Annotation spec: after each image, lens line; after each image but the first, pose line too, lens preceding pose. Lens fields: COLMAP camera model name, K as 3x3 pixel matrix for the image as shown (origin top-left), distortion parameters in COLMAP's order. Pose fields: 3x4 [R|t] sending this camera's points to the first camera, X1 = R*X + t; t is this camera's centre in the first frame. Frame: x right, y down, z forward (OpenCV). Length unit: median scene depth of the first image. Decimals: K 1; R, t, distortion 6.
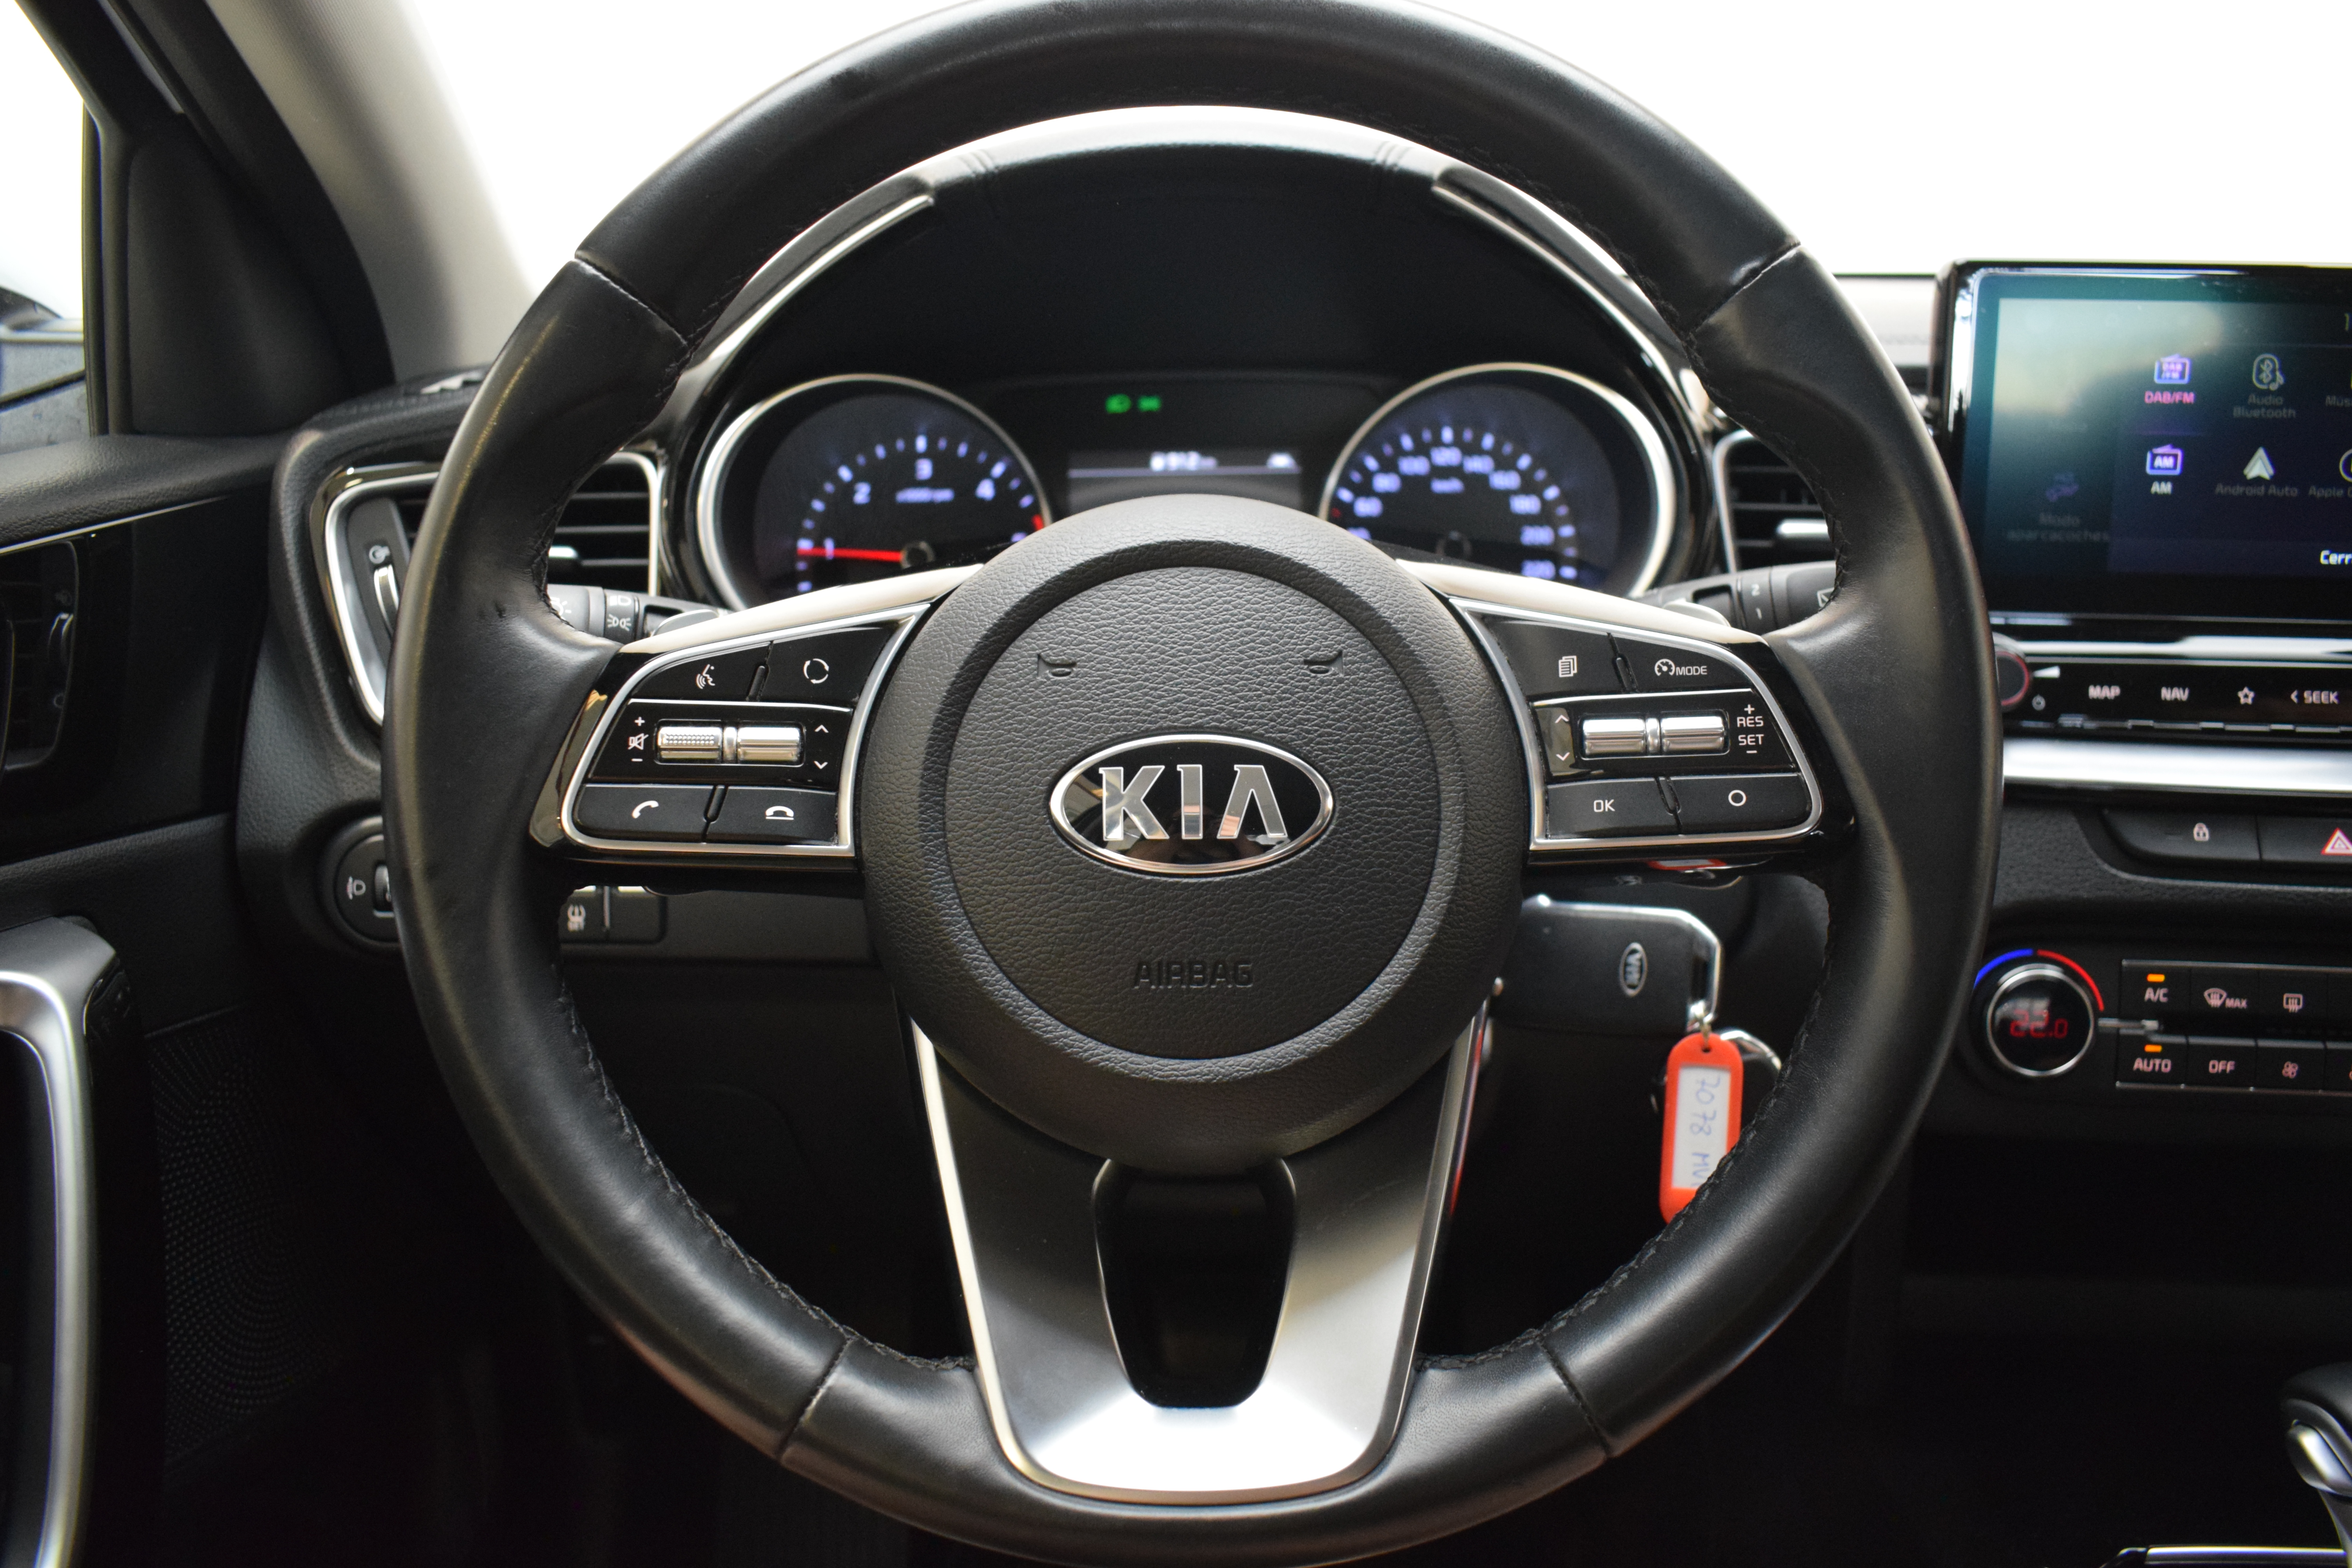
lens RADIAL K [[1881.3, 0, 1277.0], [0, 1881.3, 894.7], [0, 0, 1]] dist [-0.114159, 0.024916]
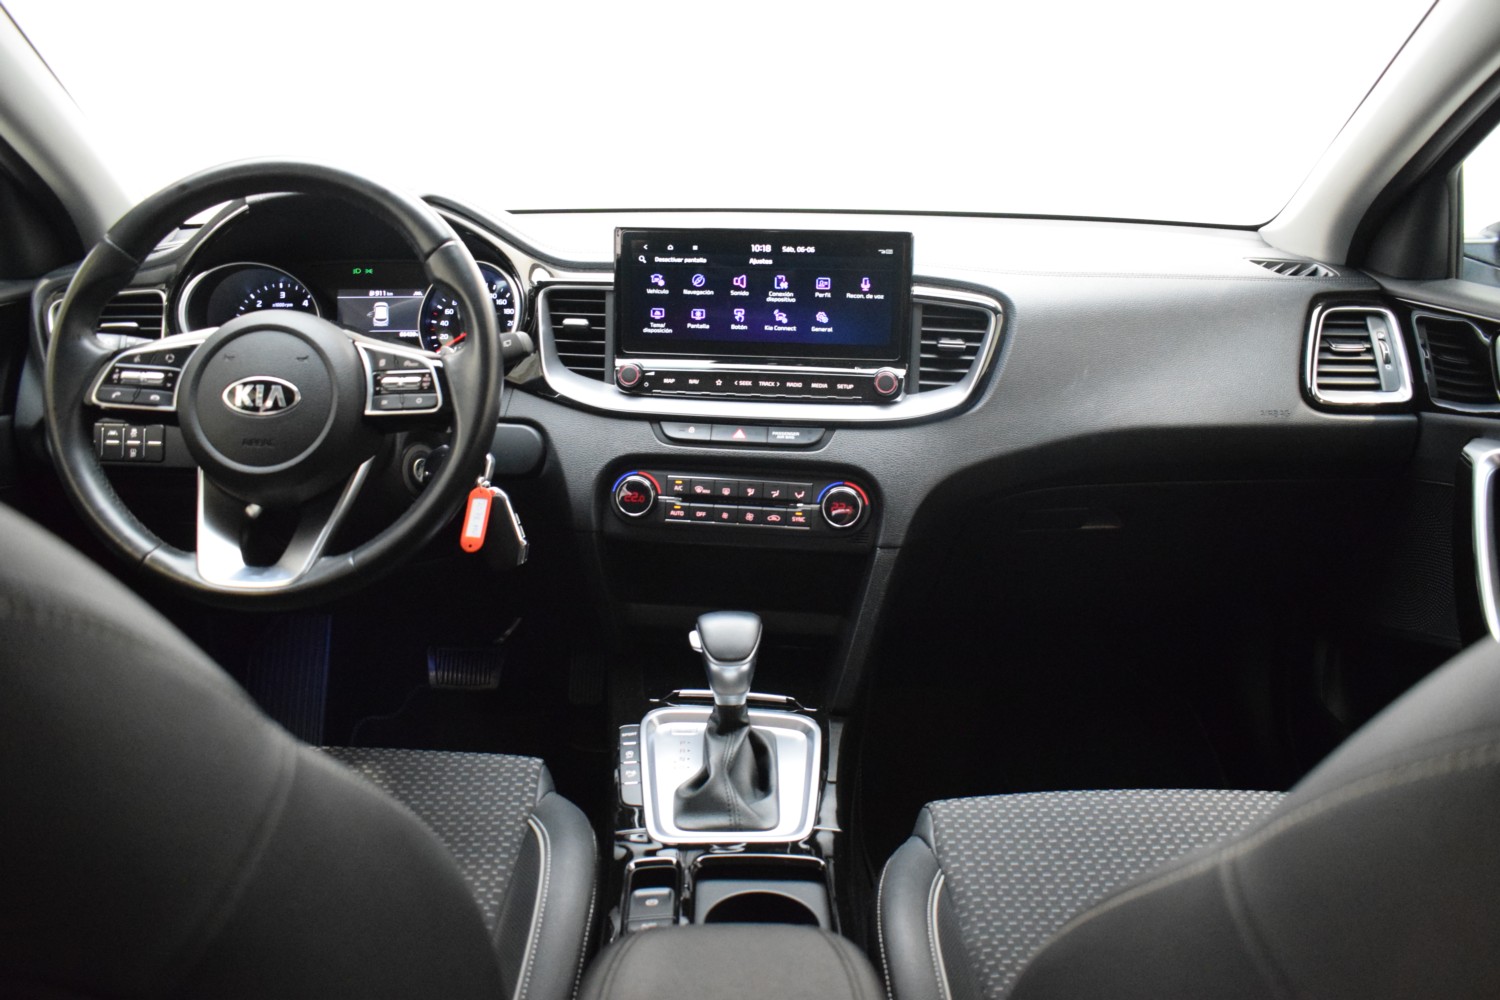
lens RADIAL K [[1199.8, 0, 785.9], [0, 1199.8, 510.7], [0, 0, 1]] dist [-0.114159, 0.024916]
pose [[0.999461, 0.024519, 0.021828, 0.623771], [-0.023759, 0.999125, -0.034418, 0.153214], [-0.022653, 0.033881, 0.999169, -0.859013]]
